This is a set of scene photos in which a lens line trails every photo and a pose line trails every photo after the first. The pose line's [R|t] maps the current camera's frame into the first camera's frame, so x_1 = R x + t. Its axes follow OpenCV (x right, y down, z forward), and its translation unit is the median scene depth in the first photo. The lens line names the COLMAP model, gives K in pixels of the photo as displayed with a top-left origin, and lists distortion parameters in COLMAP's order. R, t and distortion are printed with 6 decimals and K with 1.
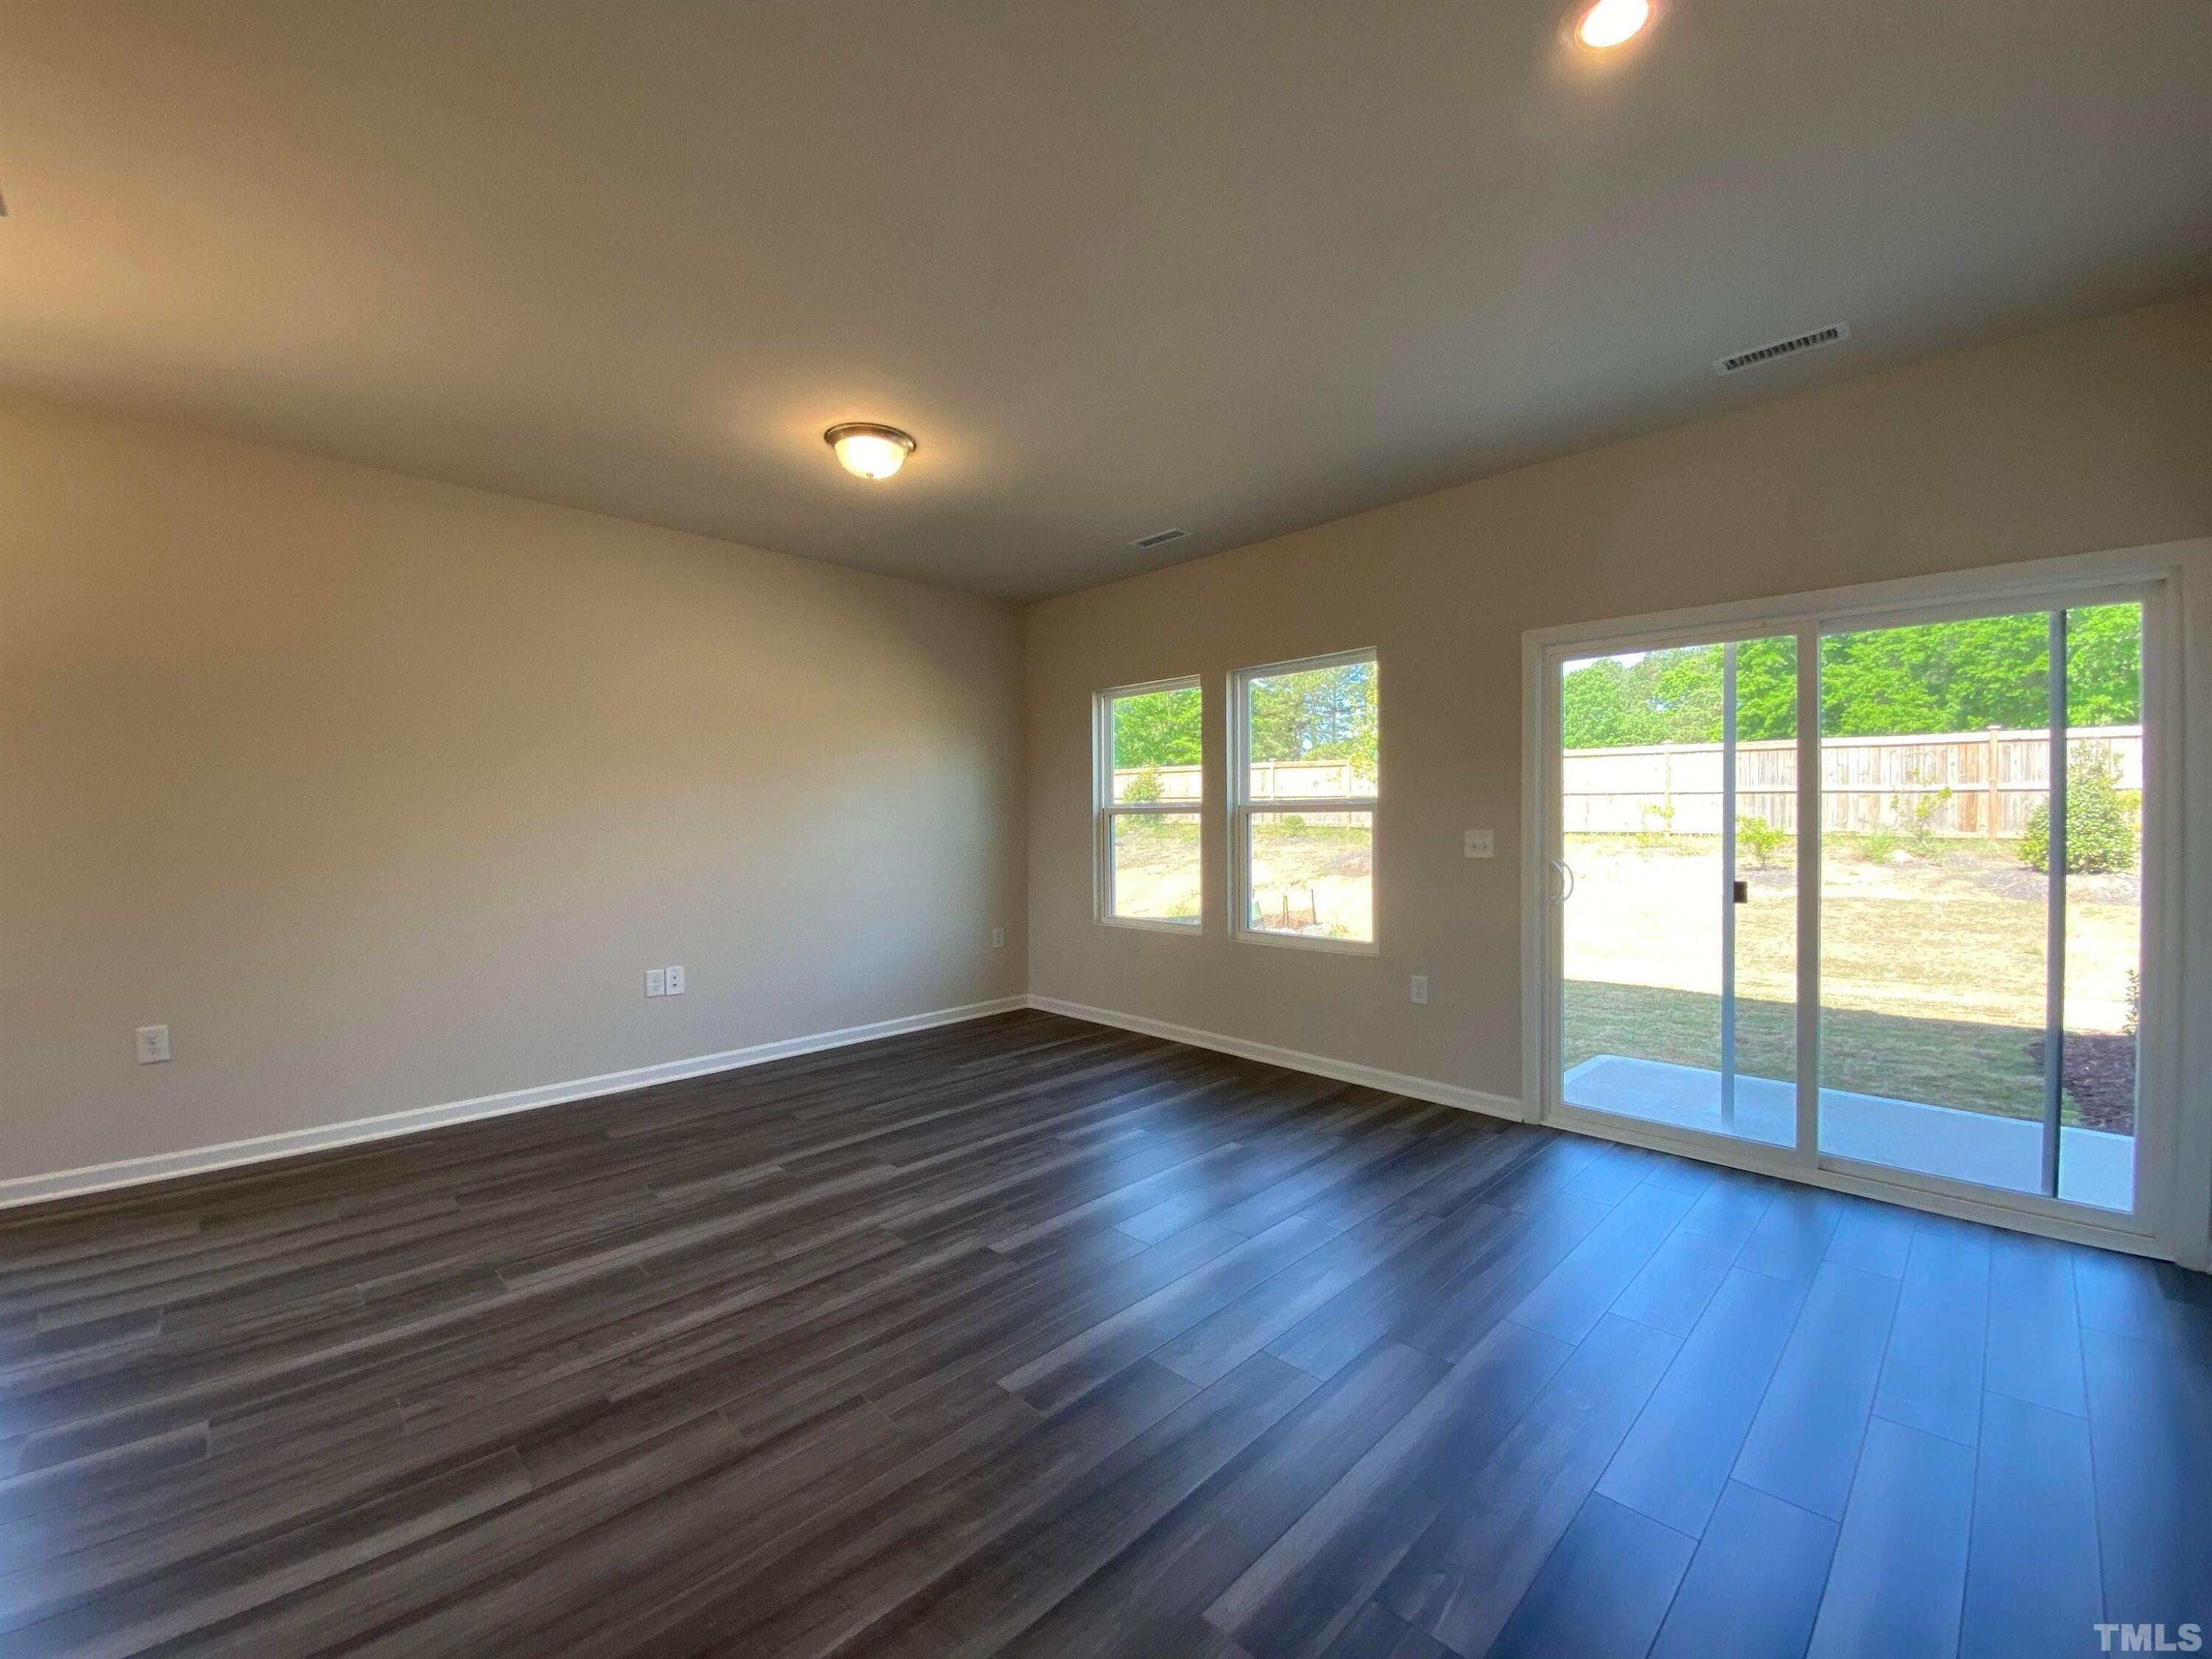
lens RADIAL K [[897.0, 0, 1093.5], [0, 897.0, 824.8], [0, 0, 1]] dist [0.009463, -0.014066]
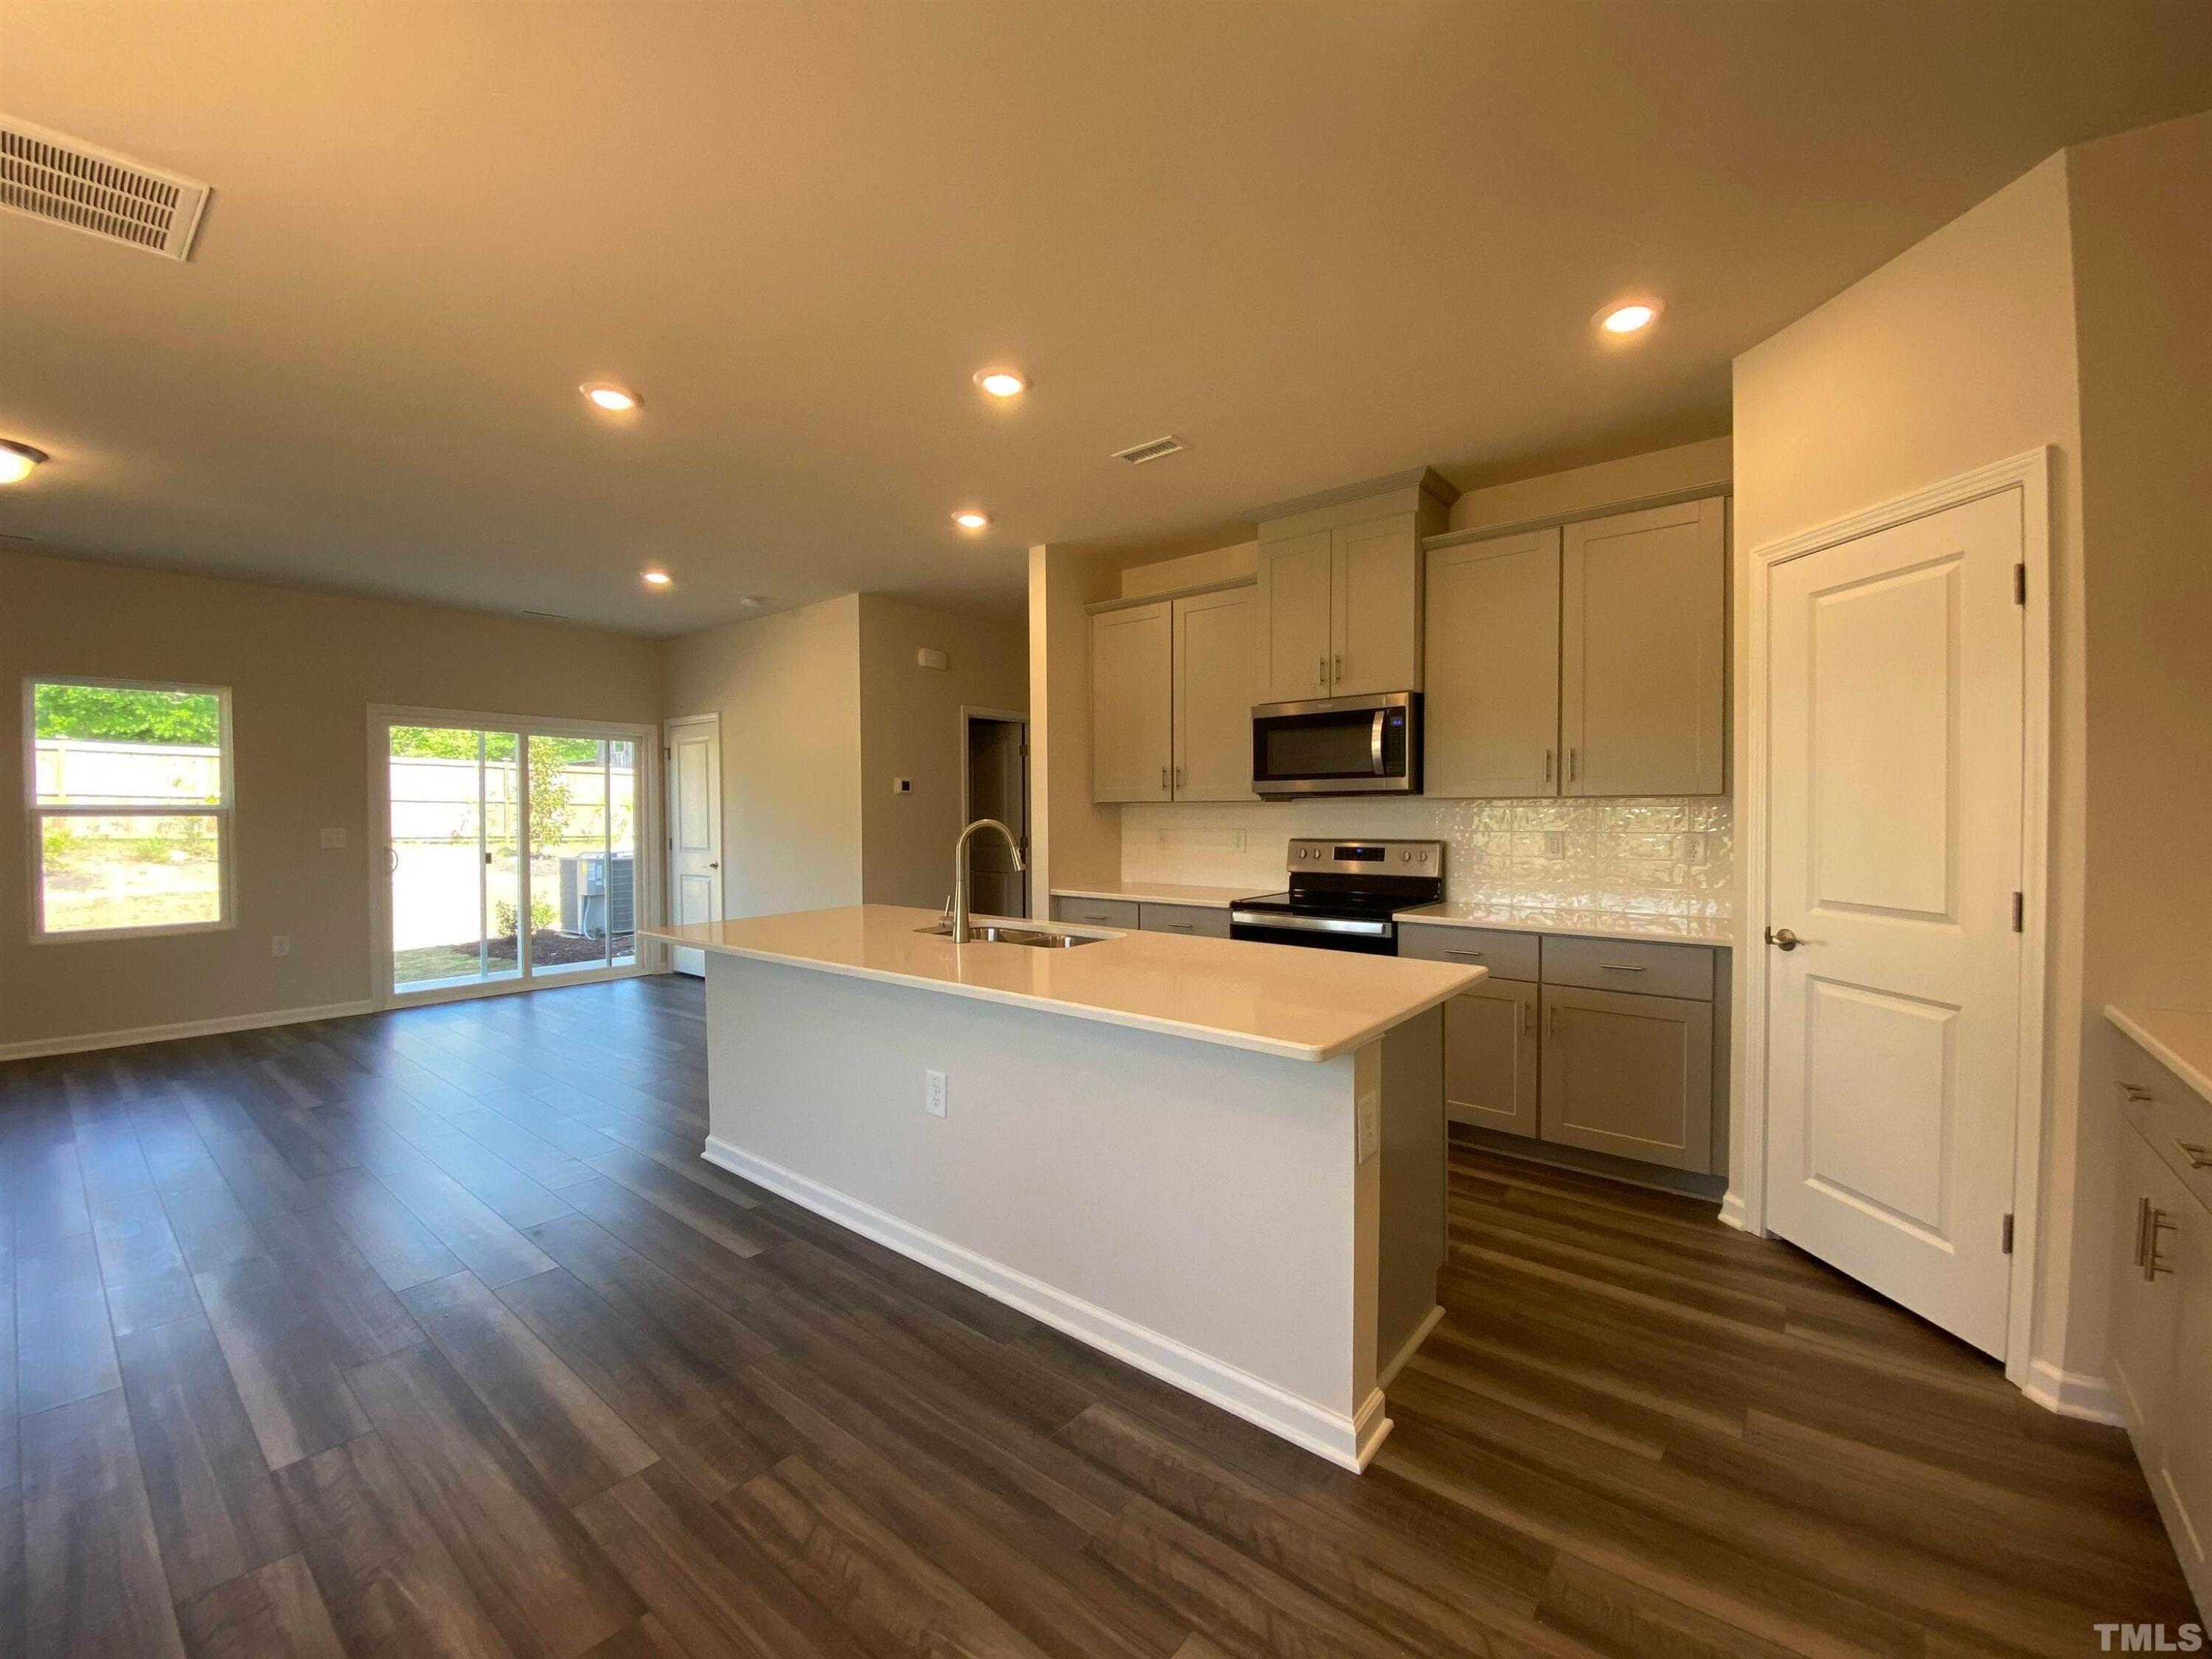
lens RADIAL K [[897.0, 0, 1100.7], [0, 897.0, 833.9], [0, 0, 1]] dist [0.009463, -0.014066]
pose [[-0.107712, -0.017248, 0.994033, -0.402455], [0.011078, 0.999767, 0.018548, -0.000099], [-0.994120, 0.013009, -0.107495, -0.035848]]
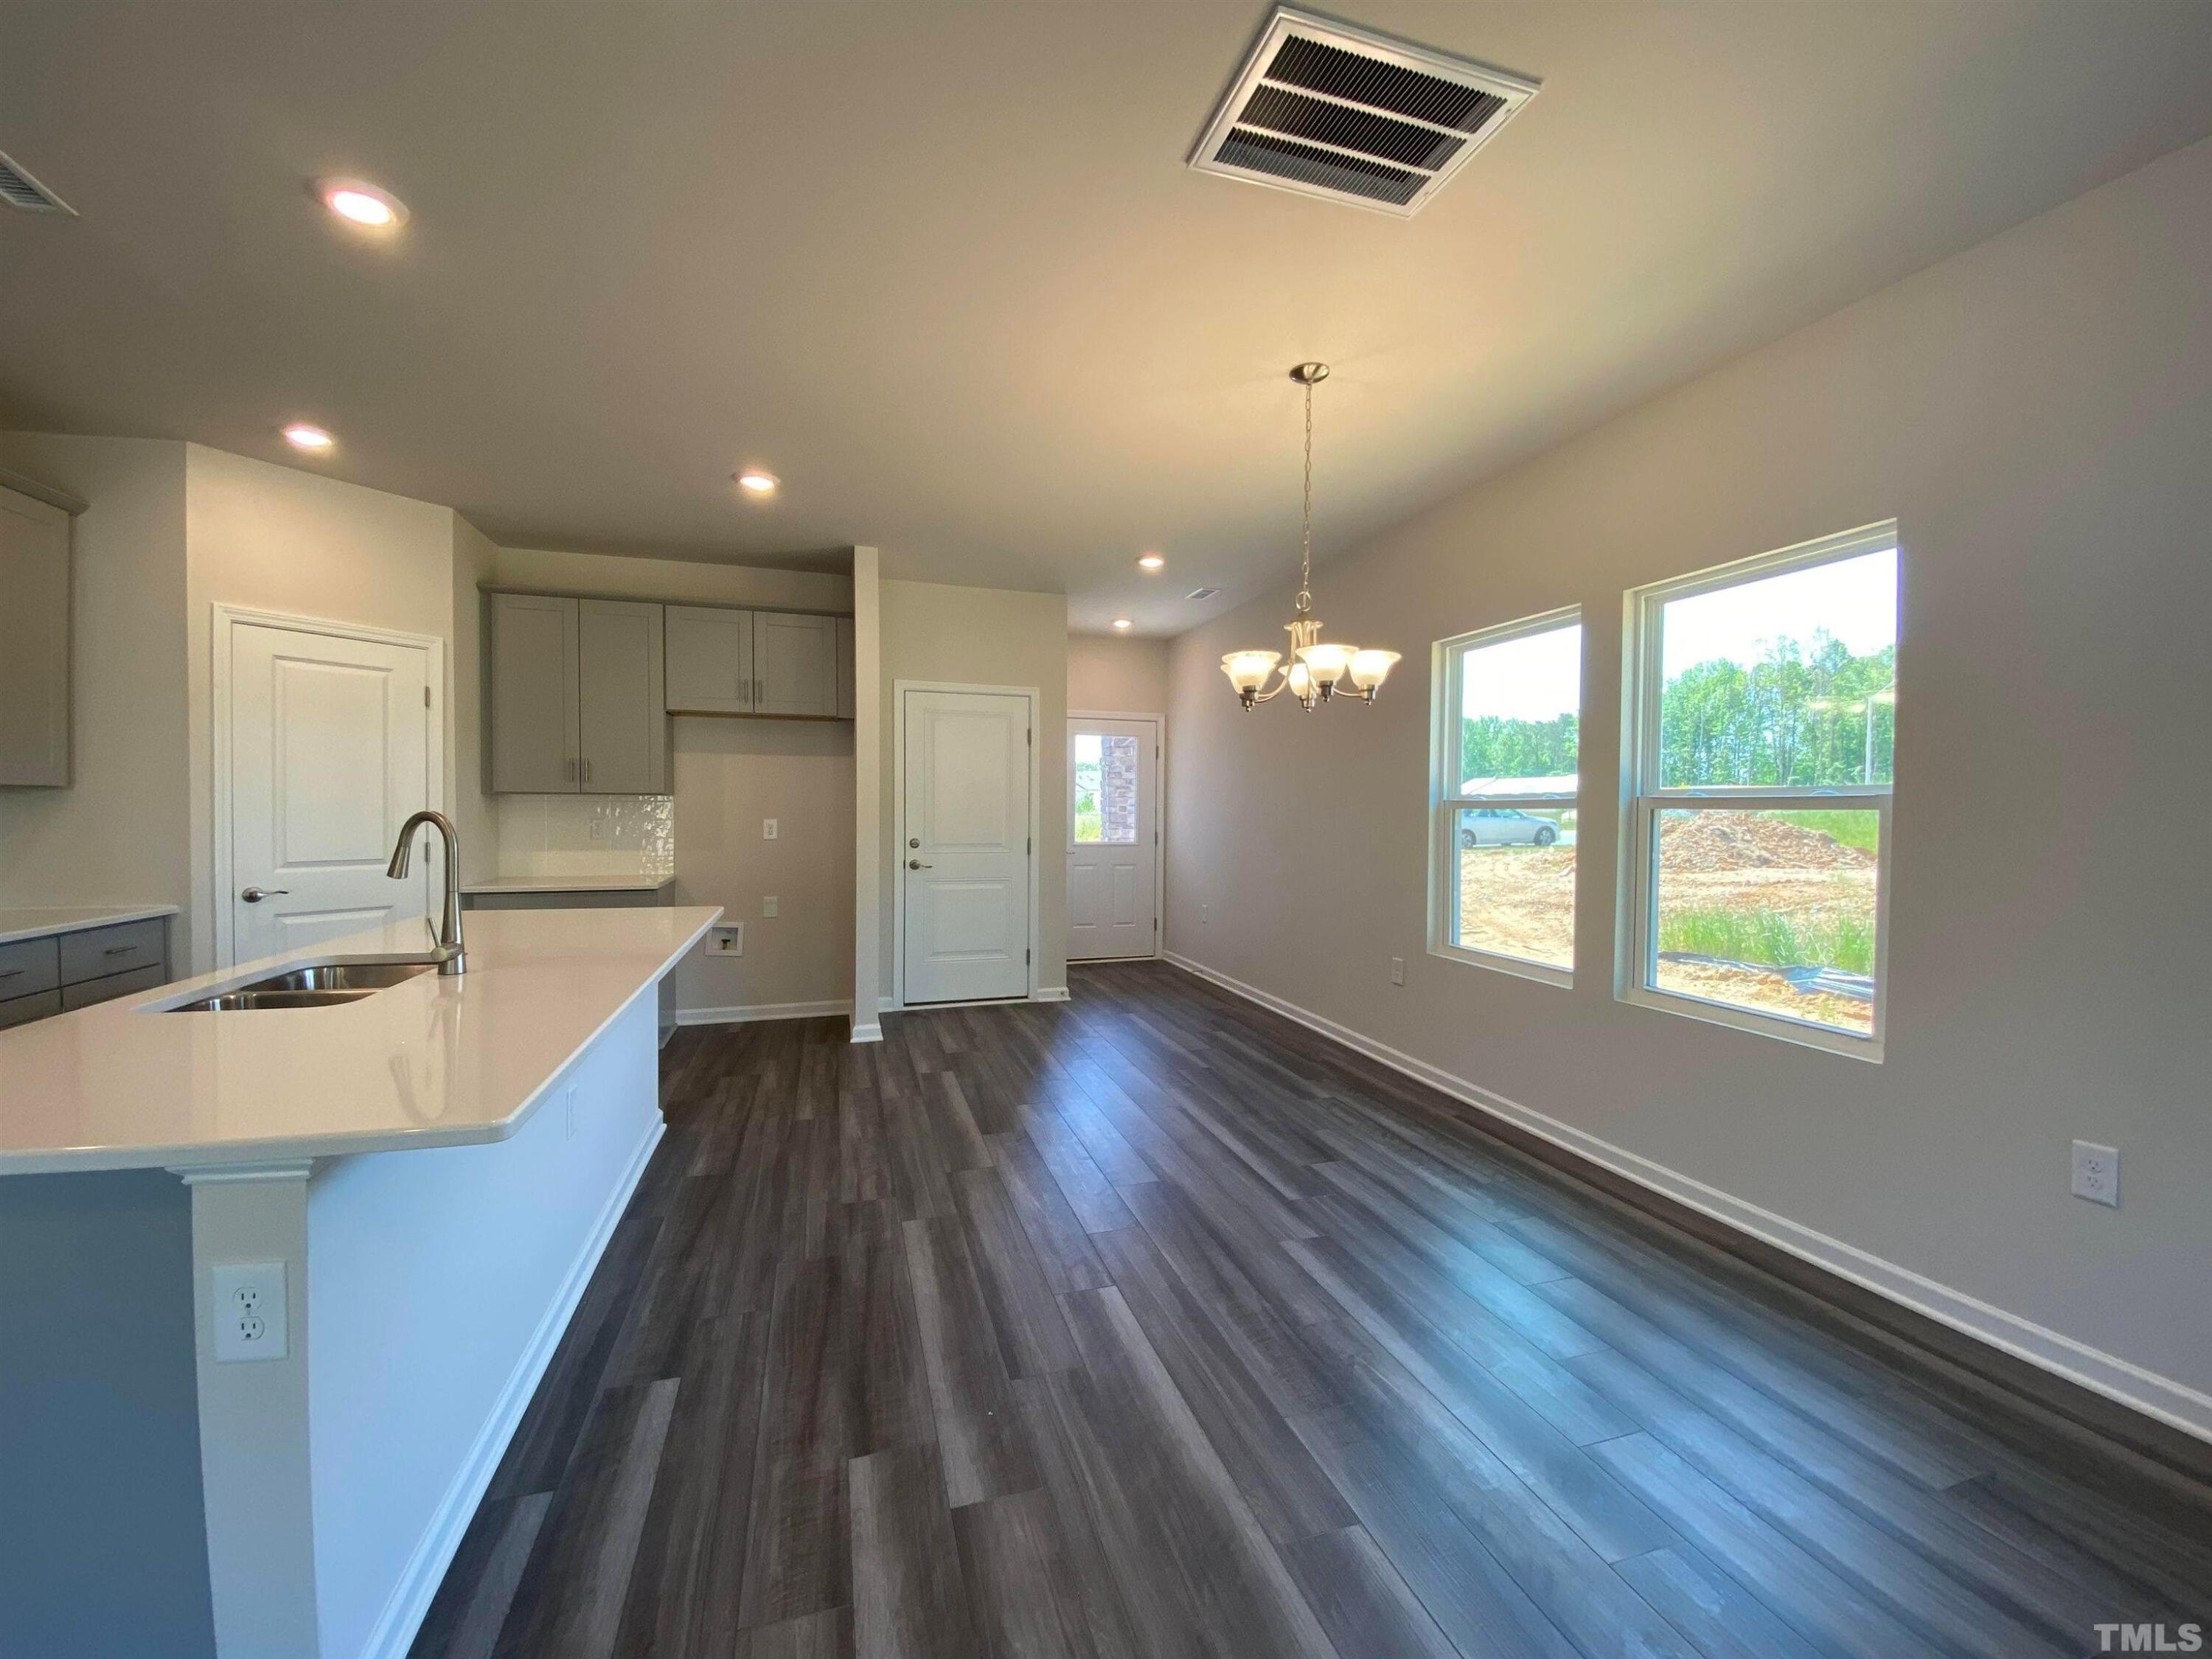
lens RADIAL K [[897.0, 0, 1110.8], [0, 897.0, 838.3], [0, 0, 1]] dist [0.009463, -0.014066]
pose [[-0.456014, 0.032165, -0.889391, -0.053140], [-0.007965, 0.999159, 0.040219, -0.002495], [0.889937, 0.025424, -0.455374, 0.183341]]
